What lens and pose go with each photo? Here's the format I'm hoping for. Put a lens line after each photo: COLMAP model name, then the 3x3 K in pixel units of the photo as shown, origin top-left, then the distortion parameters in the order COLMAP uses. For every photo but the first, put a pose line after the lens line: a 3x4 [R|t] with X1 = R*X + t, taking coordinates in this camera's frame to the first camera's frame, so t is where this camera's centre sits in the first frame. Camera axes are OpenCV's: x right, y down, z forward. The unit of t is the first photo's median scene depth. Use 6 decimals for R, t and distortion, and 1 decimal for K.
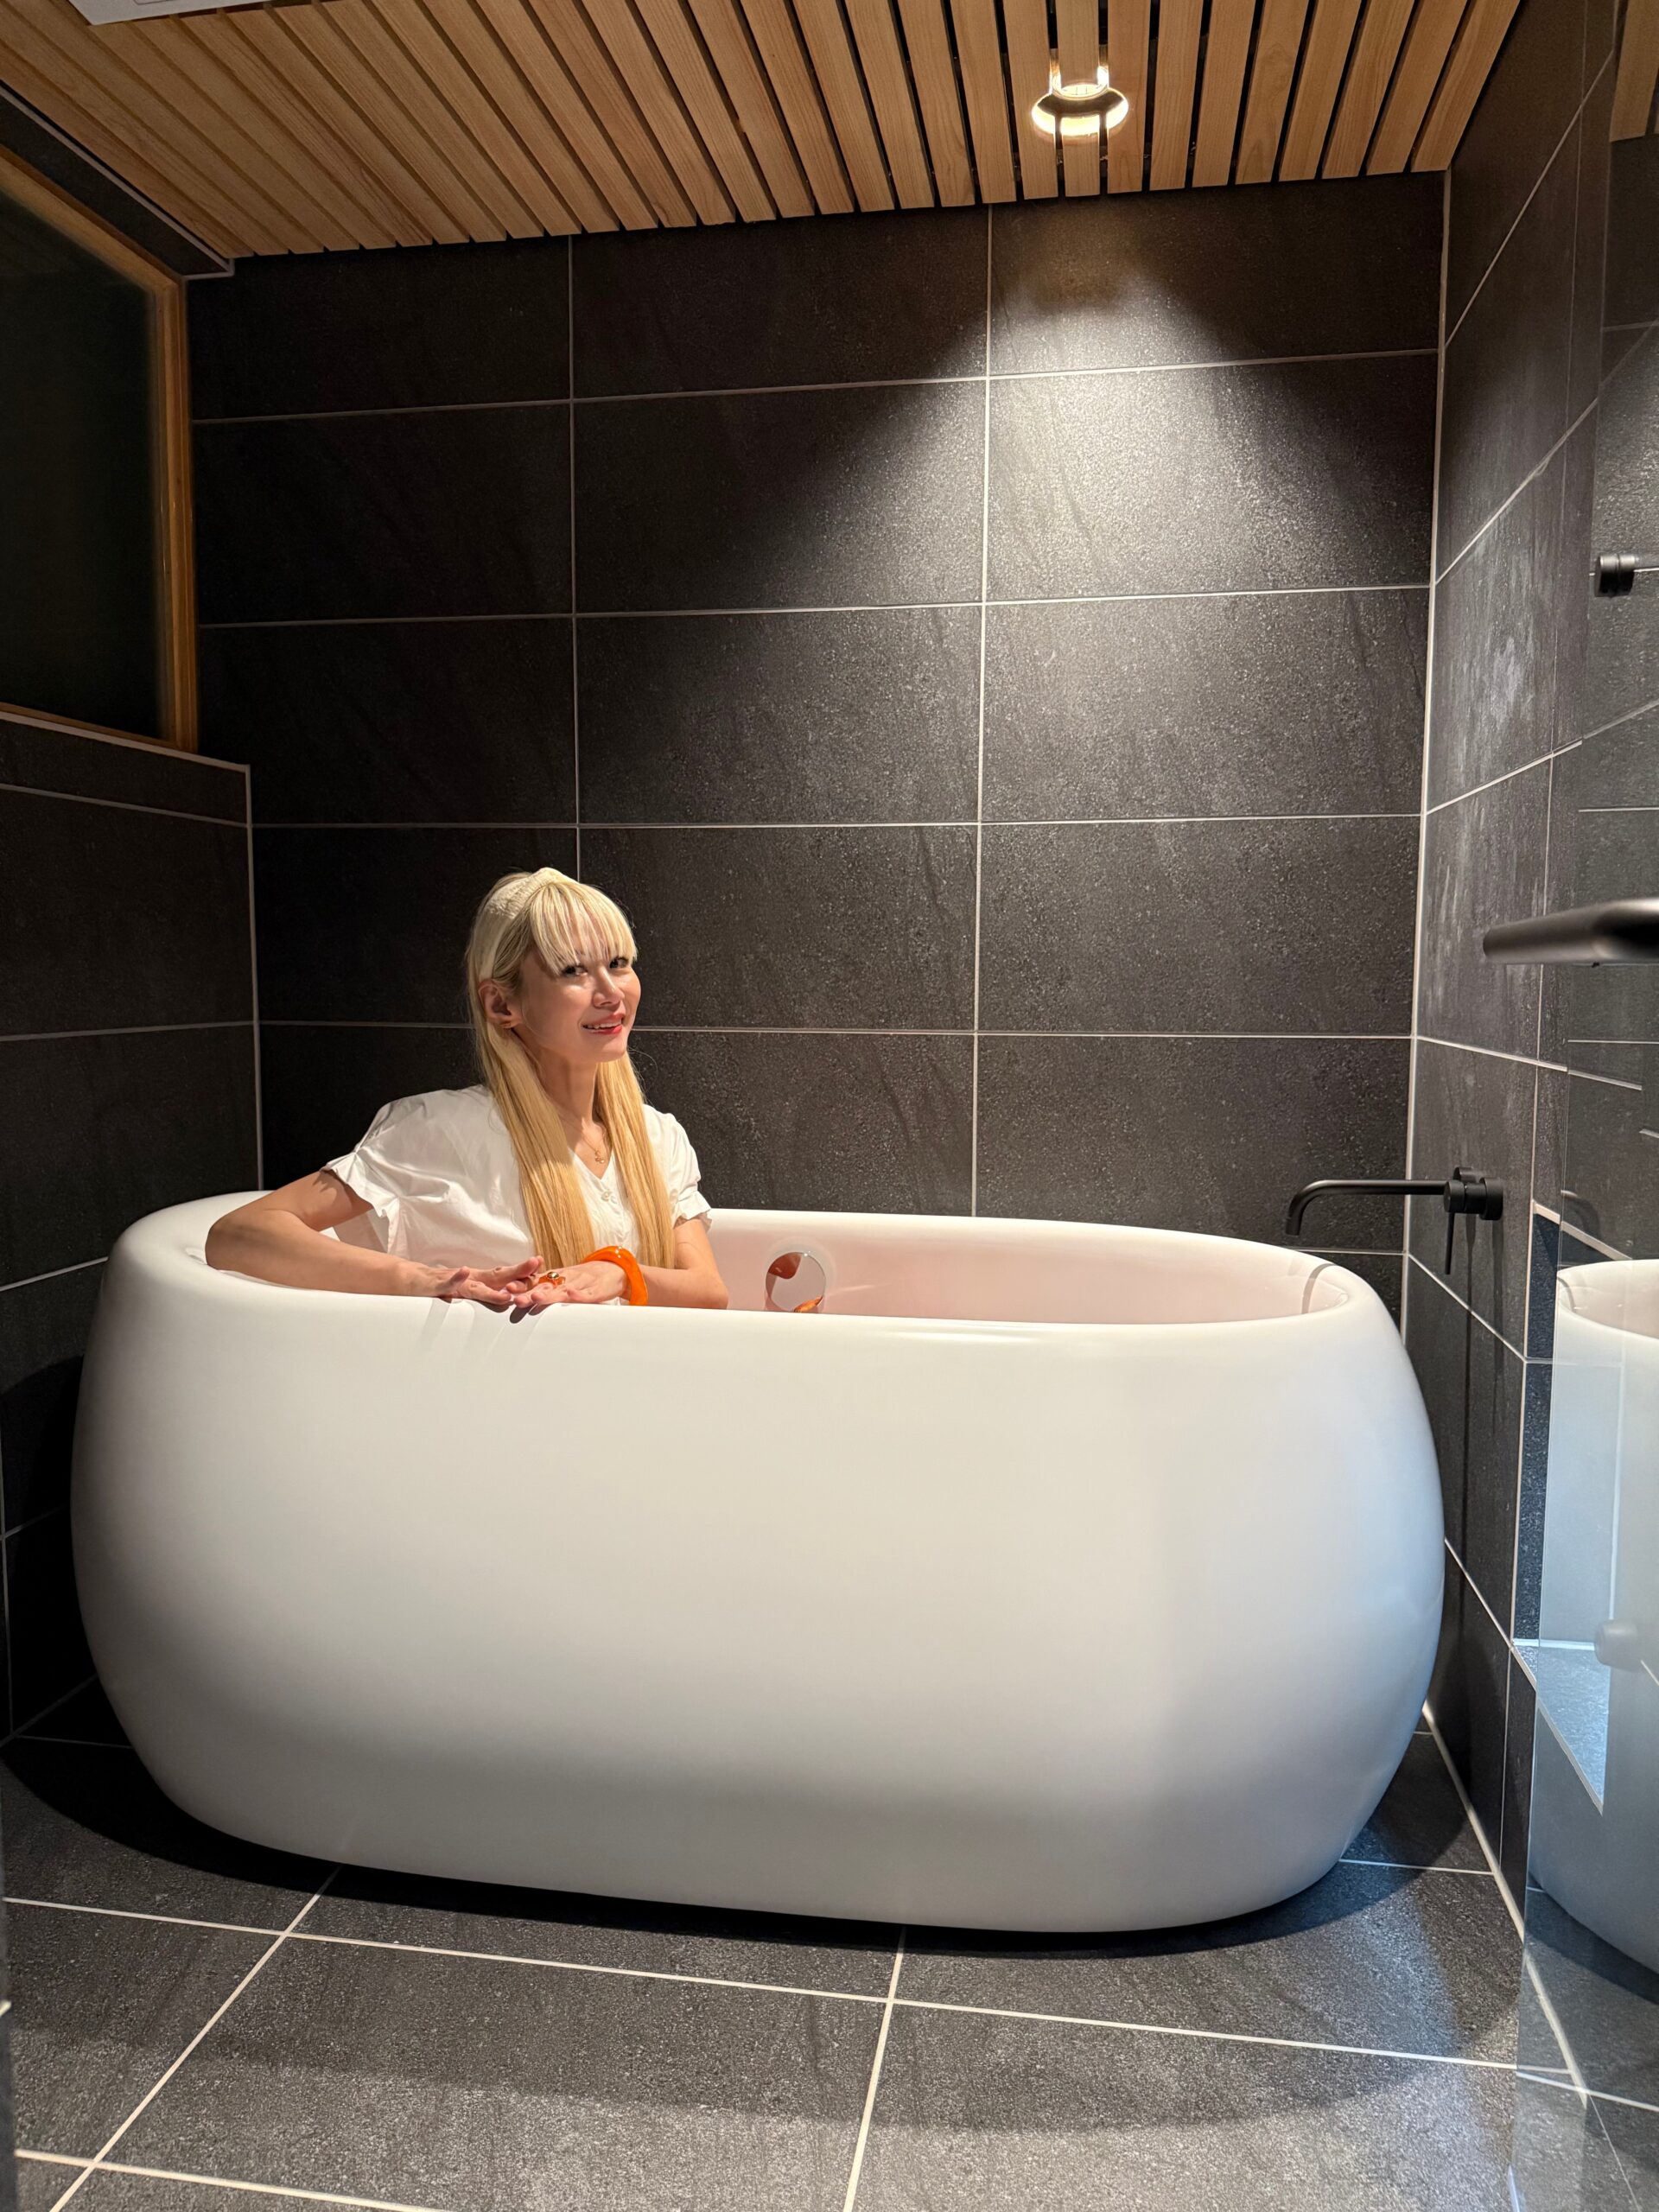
lens RADIAL K [[1570.5, 0, 838.9], [0, 1570.5, 1110.3], [0, 0, 1]] dist [0.036285, -0.017795]
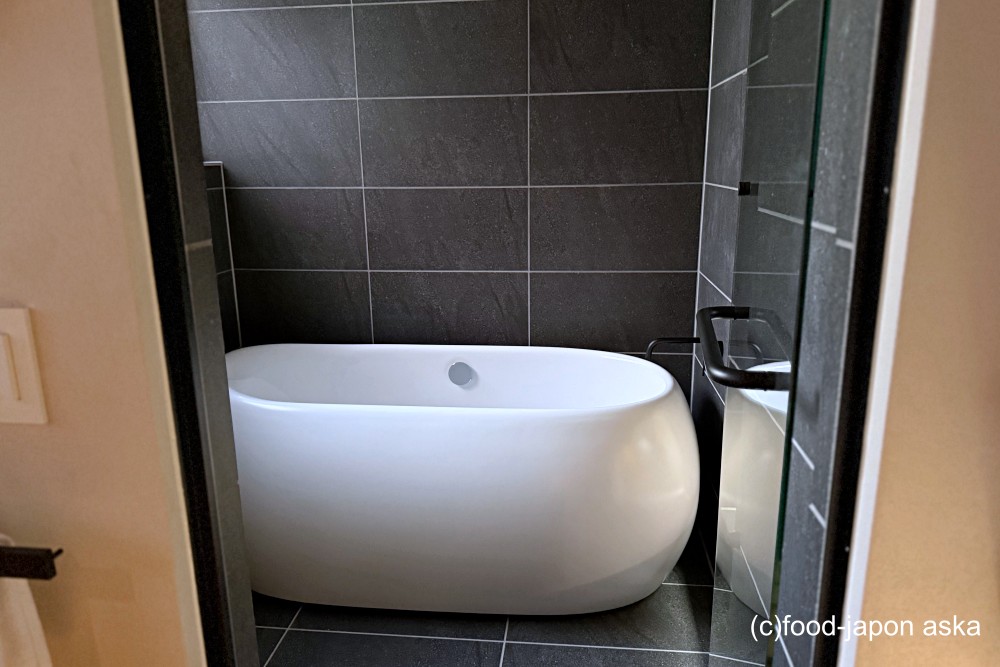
lens RADIAL K [[706.0, 0, 503.3], [0, 706.0, 334.7], [0, 0, 1]] dist [0.061971, -0.079793]
pose [[0.998434, -0.030488, 0.046910, -0.009035], [0.023355, 0.989052, 0.145710, -0.116274], [-0.050839, -0.144386, 0.988215, -0.128938]]
